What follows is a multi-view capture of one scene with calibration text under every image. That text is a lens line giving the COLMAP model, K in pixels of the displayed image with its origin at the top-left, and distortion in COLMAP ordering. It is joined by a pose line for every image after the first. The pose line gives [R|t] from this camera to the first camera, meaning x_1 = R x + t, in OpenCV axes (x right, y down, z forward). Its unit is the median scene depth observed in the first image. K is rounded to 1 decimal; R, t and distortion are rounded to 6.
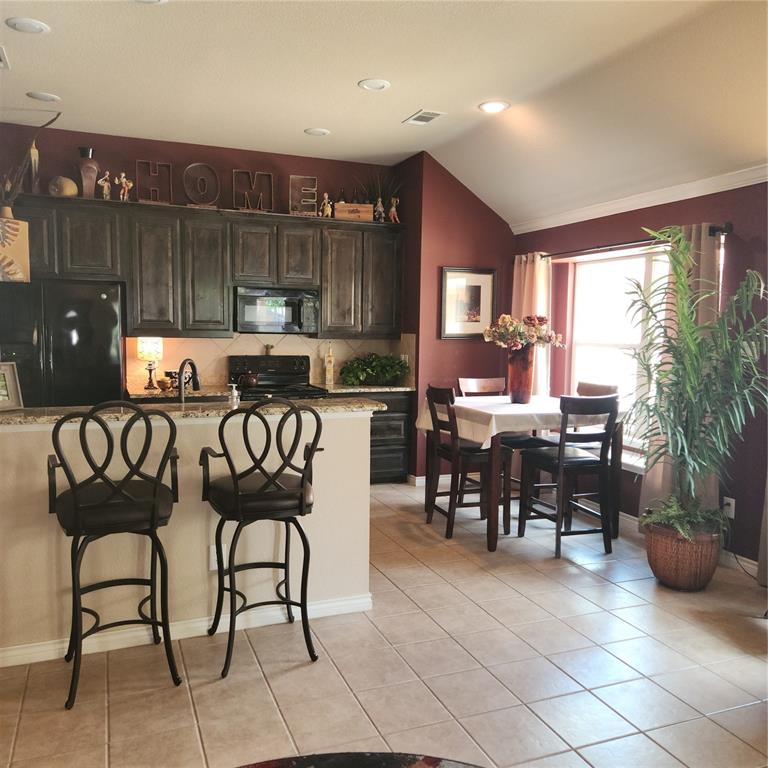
lens RADIAL K [[688.2, 0, 378.3], [0, 688.2, 388.2], [0, 0, 1]] dist [0.100291, -0.103937]
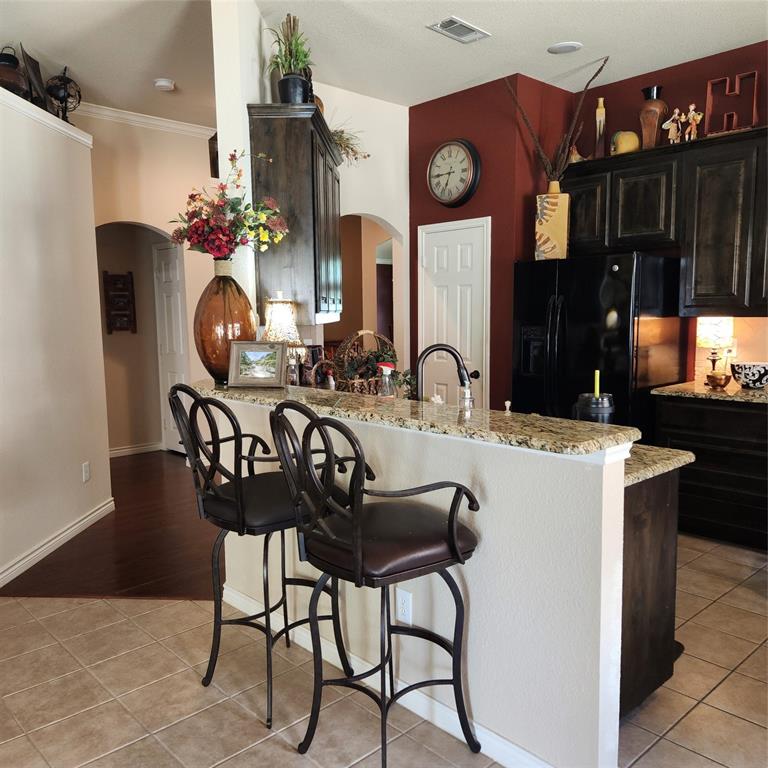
lens RADIAL K [[688.2, 0, 378.3], [0, 688.2, 388.2], [0, 0, 1]] dist [0.100291, -0.103937]
pose [[0.373000, 0.087499, -0.923696, 0.254214], [-0.066954, 0.995486, 0.067263, -0.024070], [0.925412, 0.036756, 0.377175, 0.395933]]
